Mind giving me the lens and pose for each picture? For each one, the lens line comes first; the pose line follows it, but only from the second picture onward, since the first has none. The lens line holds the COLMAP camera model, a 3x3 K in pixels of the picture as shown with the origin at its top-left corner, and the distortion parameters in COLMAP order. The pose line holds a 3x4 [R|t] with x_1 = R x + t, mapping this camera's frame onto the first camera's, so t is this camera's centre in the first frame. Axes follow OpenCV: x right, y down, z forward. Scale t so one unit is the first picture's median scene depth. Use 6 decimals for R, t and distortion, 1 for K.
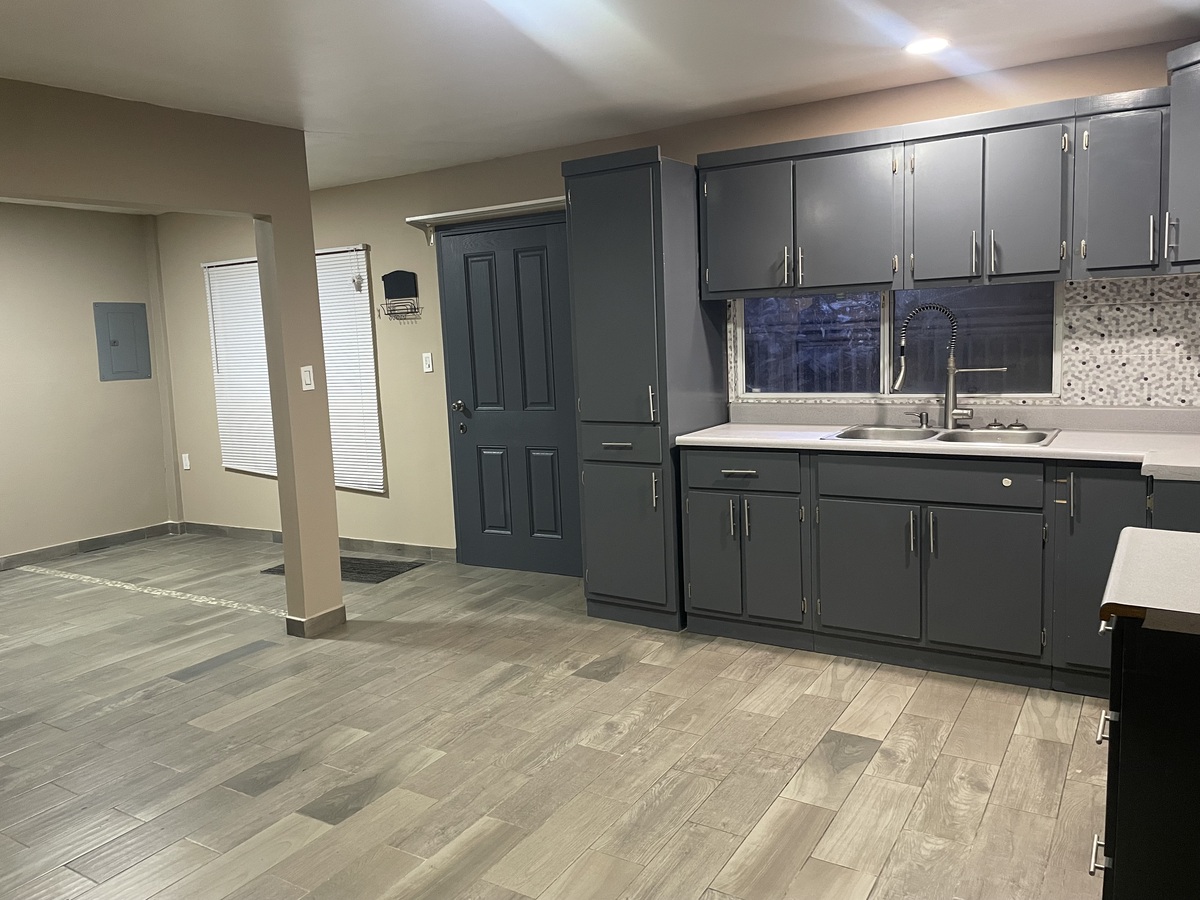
lens RADIAL K [[906.2, 0, 597.7], [0, 906.2, 443.2], [0, 0, 1]] dist [0.095898, -0.125347]
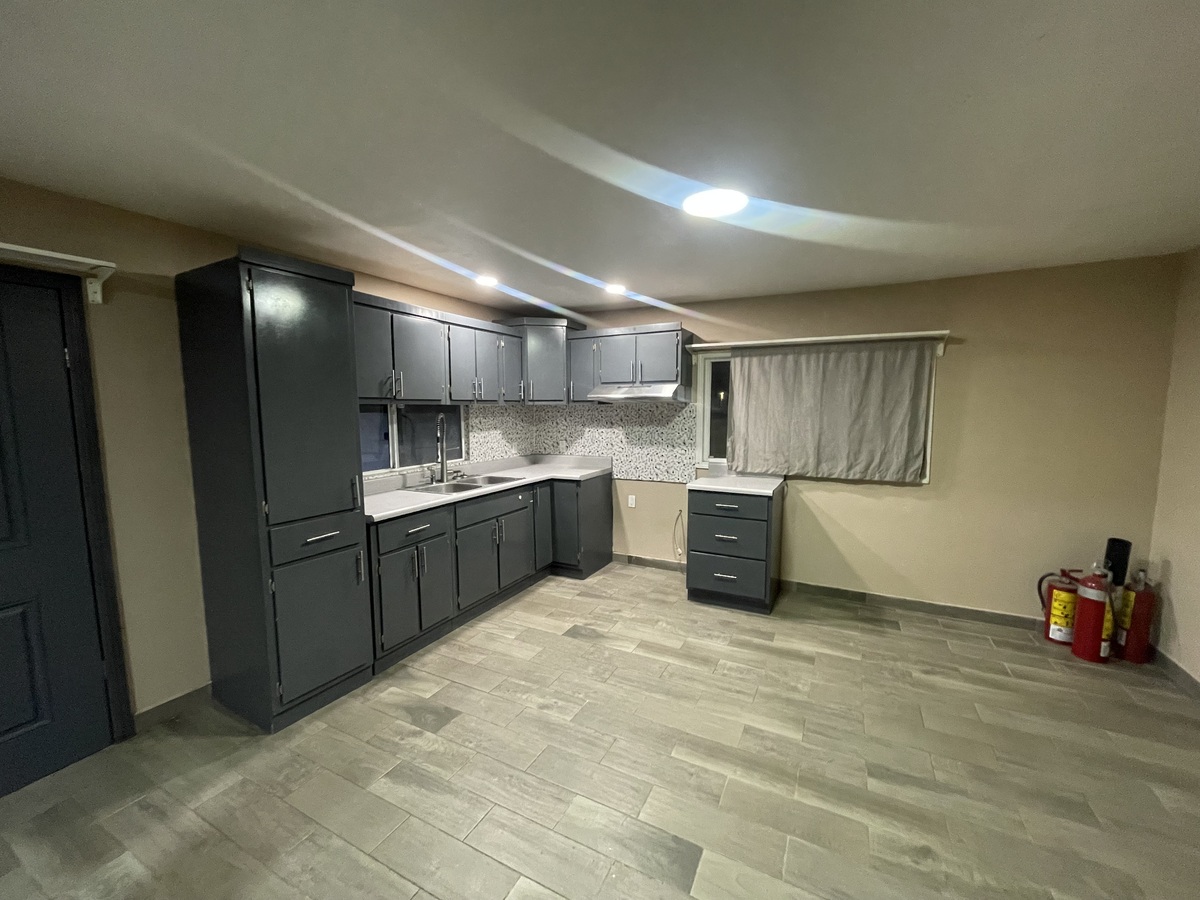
lens RADIAL K [[483.2, 0, 599.7], [0, 483.2, 450.4], [0, 0, 1]] dist [-0.002545, -0.000661]
pose [[-0.078241, -0.045409, 0.995900, -0.590697], [0.142217, 0.988237, 0.056232, -0.087983], [-0.986738, 0.146034, -0.070863, 0.763309]]
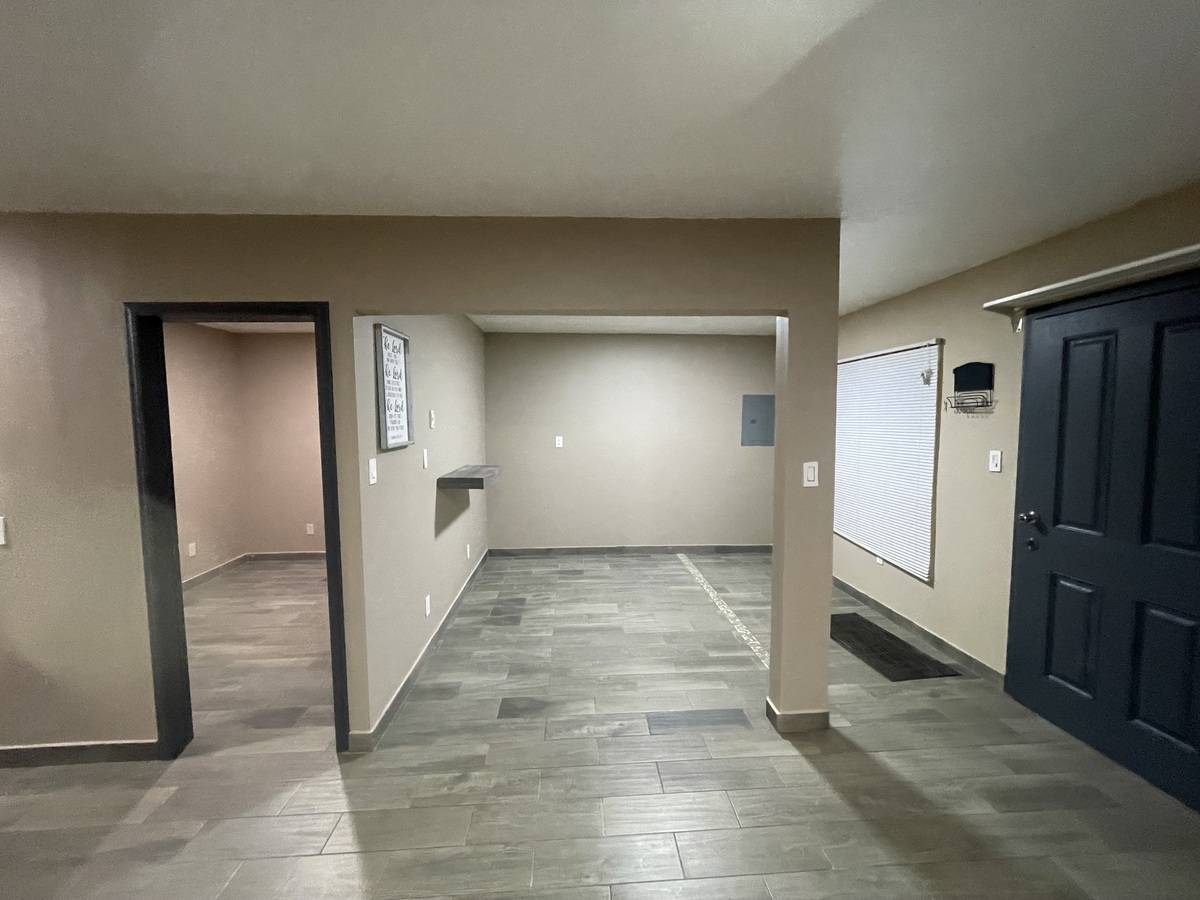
lens RADIAL K [[483.2, 0, 599.7], [0, 483.2, 450.4], [0, 0, 1]] dist [-0.002545, -0.000661]
pose [[0.578546, 0.097334, -0.809822, -0.038768], [-0.124992, 0.991707, 0.029899, -0.092798], [0.806016, 0.083923, 0.585914, 0.575844]]
